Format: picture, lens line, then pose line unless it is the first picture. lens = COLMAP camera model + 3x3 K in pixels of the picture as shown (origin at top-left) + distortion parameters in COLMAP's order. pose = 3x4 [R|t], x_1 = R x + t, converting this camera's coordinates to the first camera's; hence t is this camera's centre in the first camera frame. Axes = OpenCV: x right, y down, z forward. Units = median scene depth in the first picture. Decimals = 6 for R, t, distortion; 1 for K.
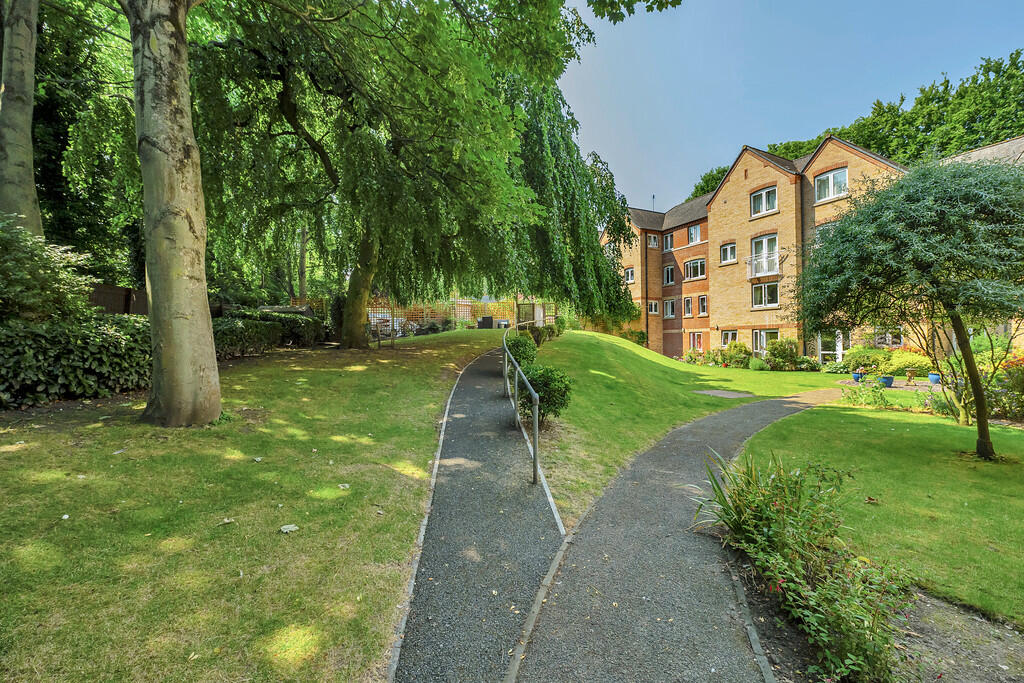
lens RADIAL K [[400.4, 0, 518.2], [0, 400.4, 338.1], [0, 0, 1]] dist [-0.011491, -0.001283]
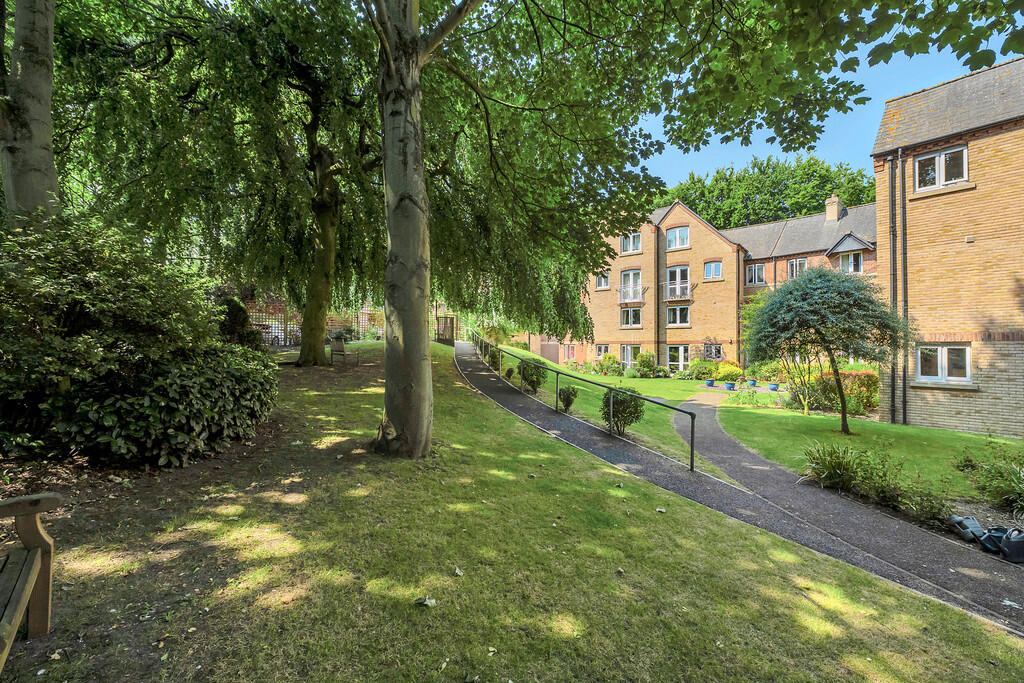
lens RADIAL K [[400.4, 0, 516.4], [0, 400.4, 341.2], [0, 0, 1]] dist [-0.011491, -0.001283]
pose [[0.922506, 0.017185, 0.385599, -0.215782], [-0.015983, 0.999852, -0.006324, -0.020479], [-0.385651, -0.000329, 0.922645, -0.027315]]
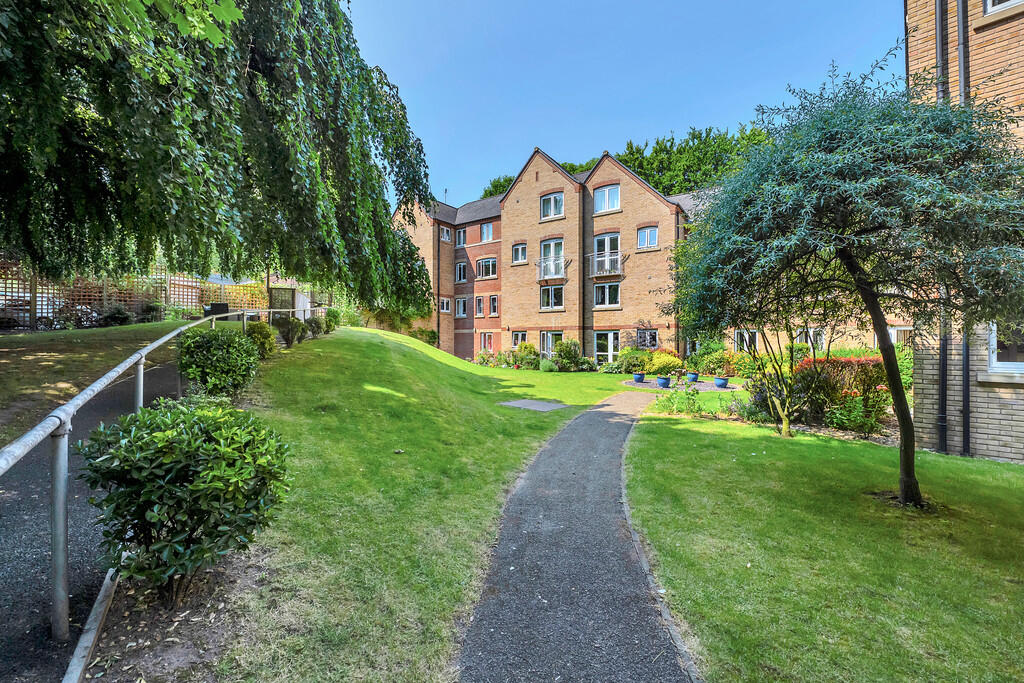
lens RADIAL K [[400.4, 0, 509.1], [0, 400.4, 340.4], [0, 0, 1]] dist [-0.011491, -0.001283]
pose [[0.878884, 0.012168, 0.476881, 0.037375], [-0.015004, 0.999885, 0.002140, 0.001780], [-0.476800, -0.009036, 0.878965, 0.160462]]
